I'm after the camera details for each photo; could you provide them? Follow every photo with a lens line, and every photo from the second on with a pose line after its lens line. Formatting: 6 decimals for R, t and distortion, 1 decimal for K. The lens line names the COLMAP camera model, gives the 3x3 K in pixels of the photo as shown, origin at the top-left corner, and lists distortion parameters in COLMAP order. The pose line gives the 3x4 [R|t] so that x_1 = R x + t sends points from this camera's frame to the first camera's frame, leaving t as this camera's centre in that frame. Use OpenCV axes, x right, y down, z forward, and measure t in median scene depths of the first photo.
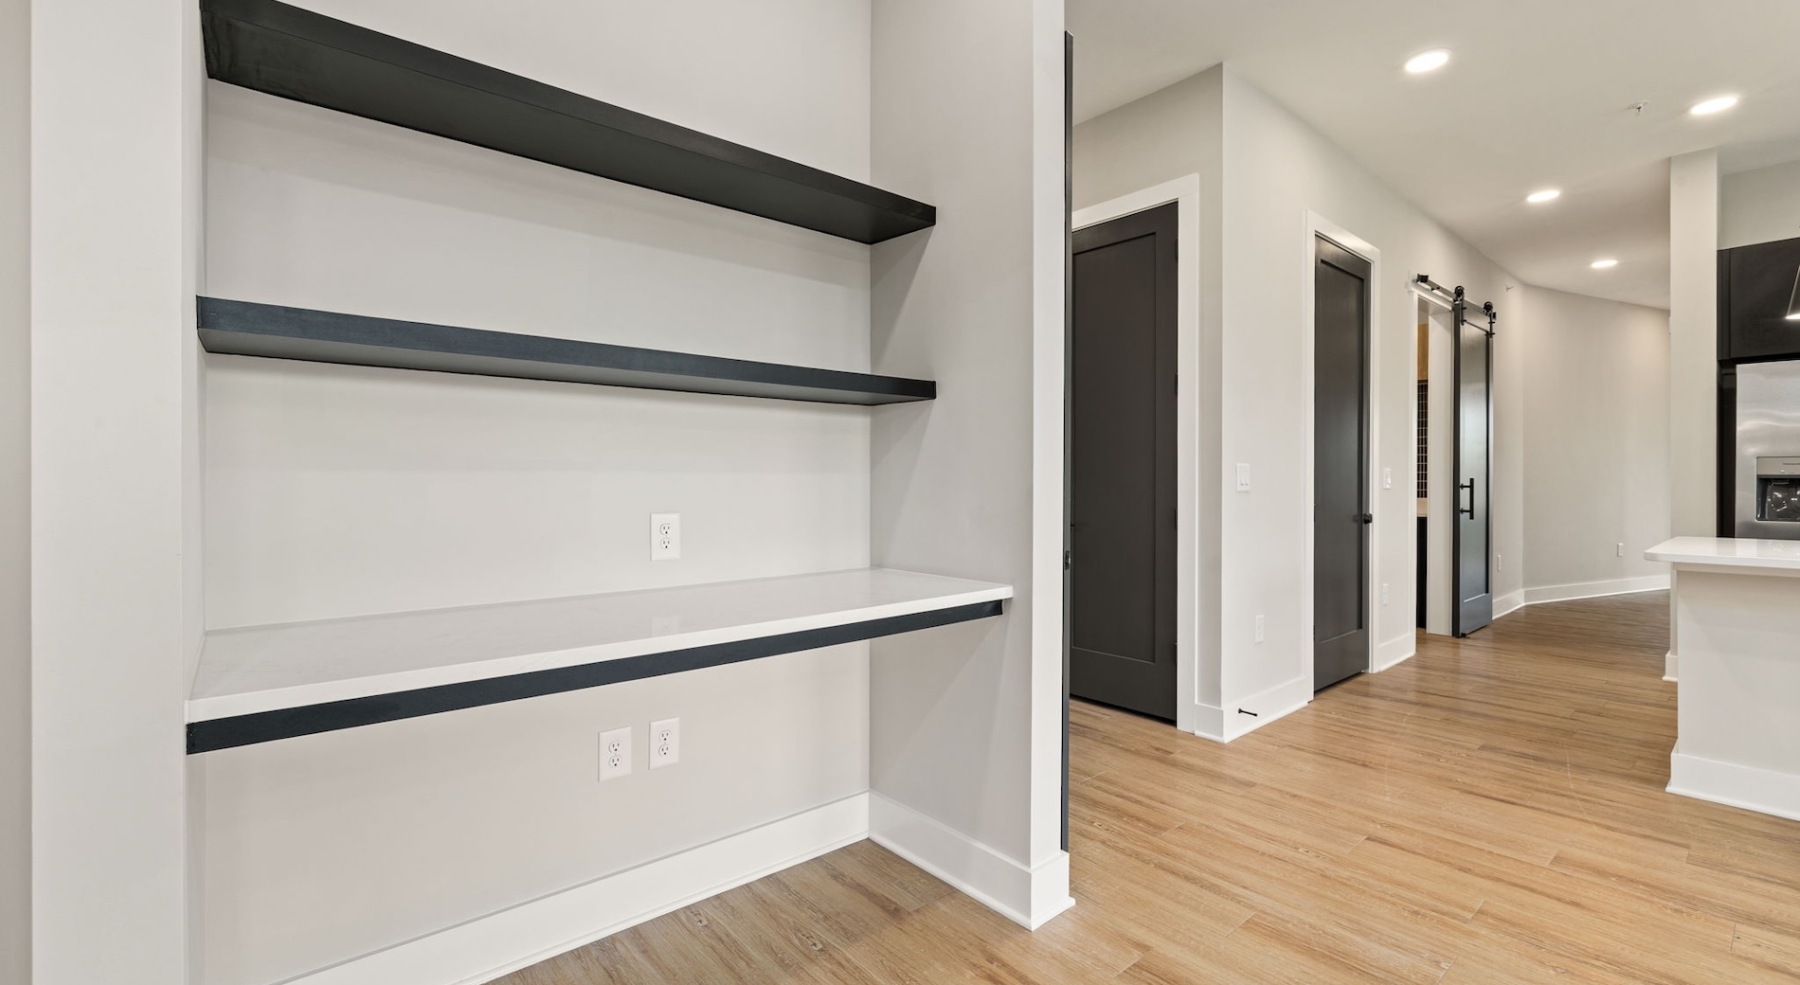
lens RADIAL K [[759.1, 0, 890.2], [0, 759.1, 479.5], [0, 0, 1]] dist [-0.001165, 0.000250]
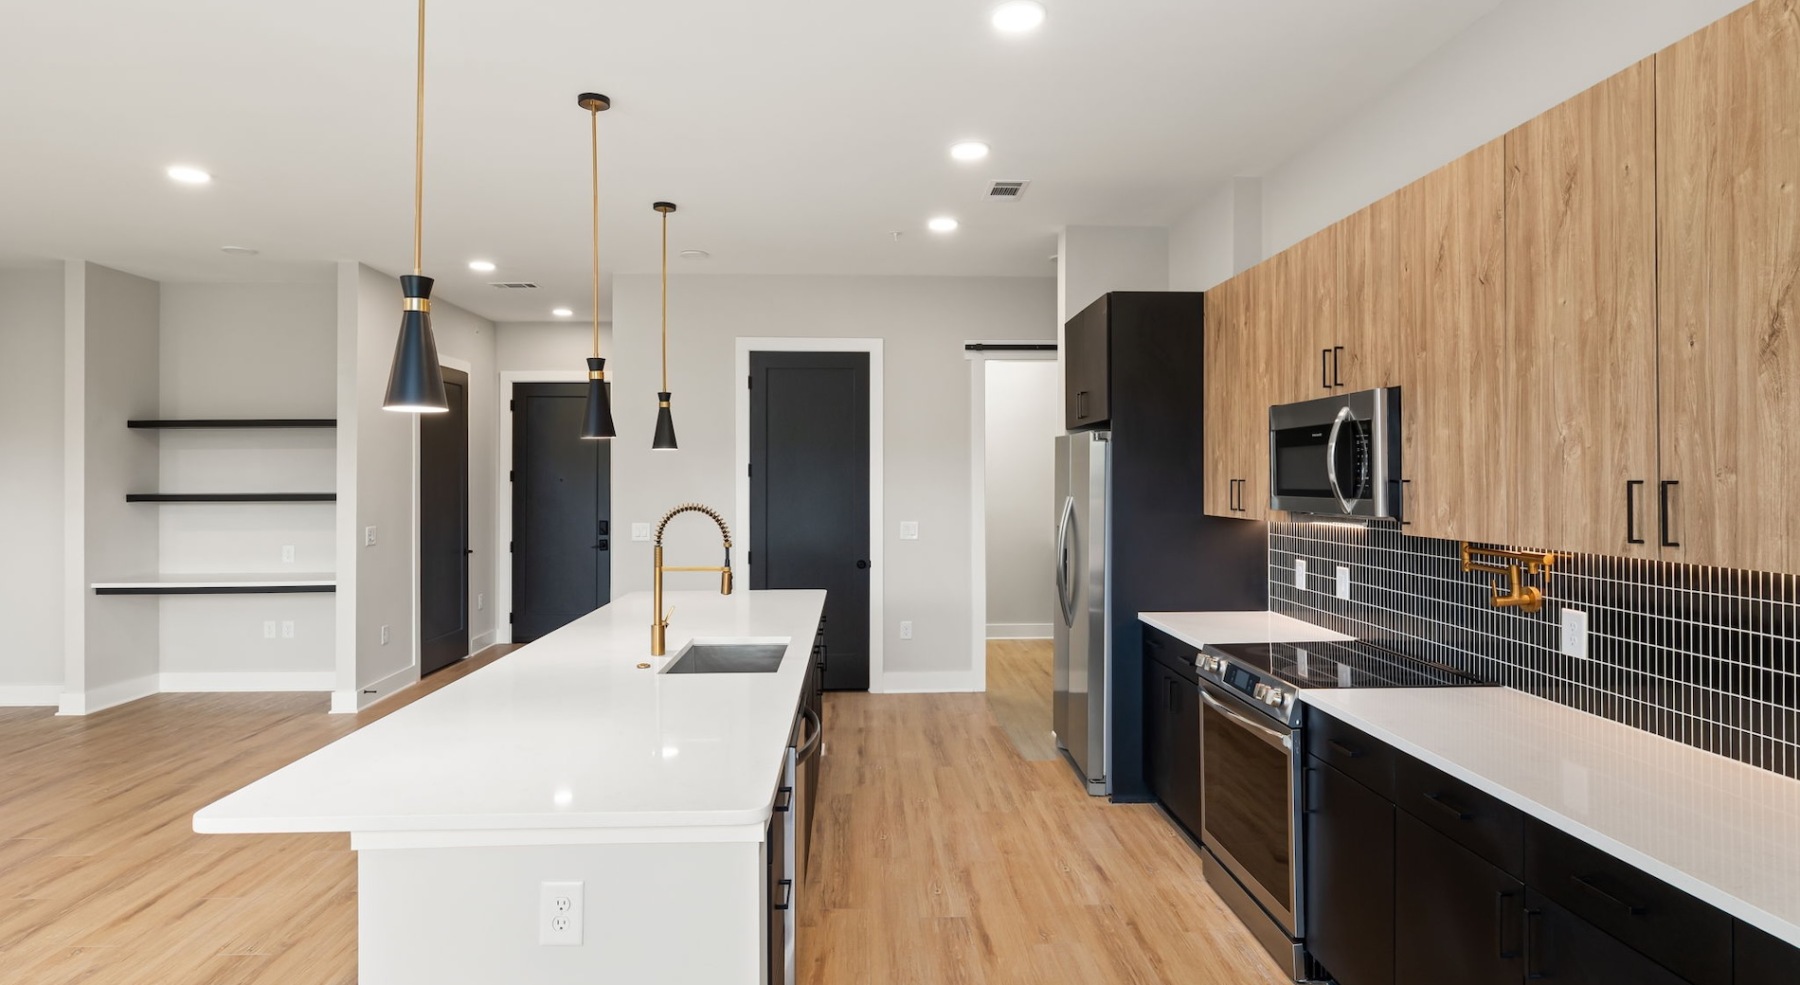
lens RADIAL K [[938.3, 0, 884.5], [0, 938.3, 468.7], [0, 0, 1]] dist [-0.001258, 0.000068]
pose [[0.787519, -0.008016, -0.616239, 2.823500], [0.005374, 0.999967, -0.006139, -0.163491], [0.616267, 0.001523, 0.787535, -0.279027]]
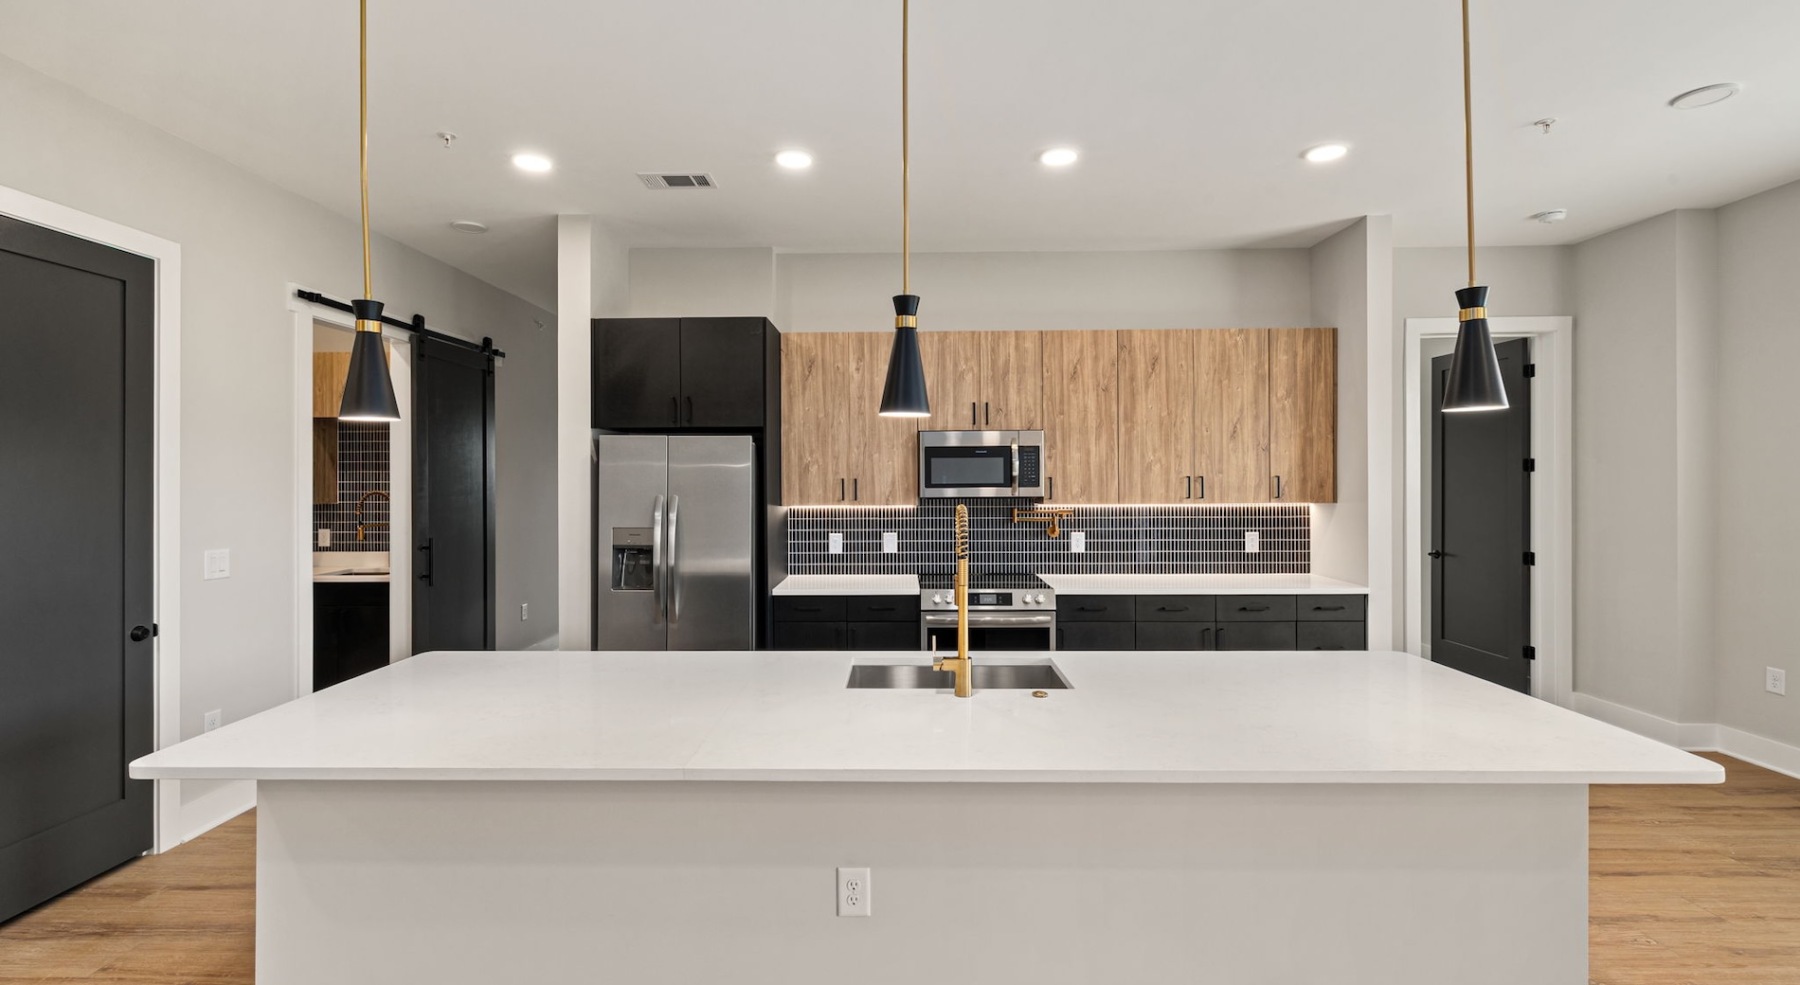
lens RADIAL K [[759.1, 0, 890.2], [0, 759.1, 479.5], [0, 0, 1]] dist [-0.001165, 0.000250]
pose [[0.656159, -0.005463, 0.754602, 0.993810], [0.001770, 0.999982, 0.005701, -0.159412], [-0.754620, -0.002405, 0.656157, 0.079577]]
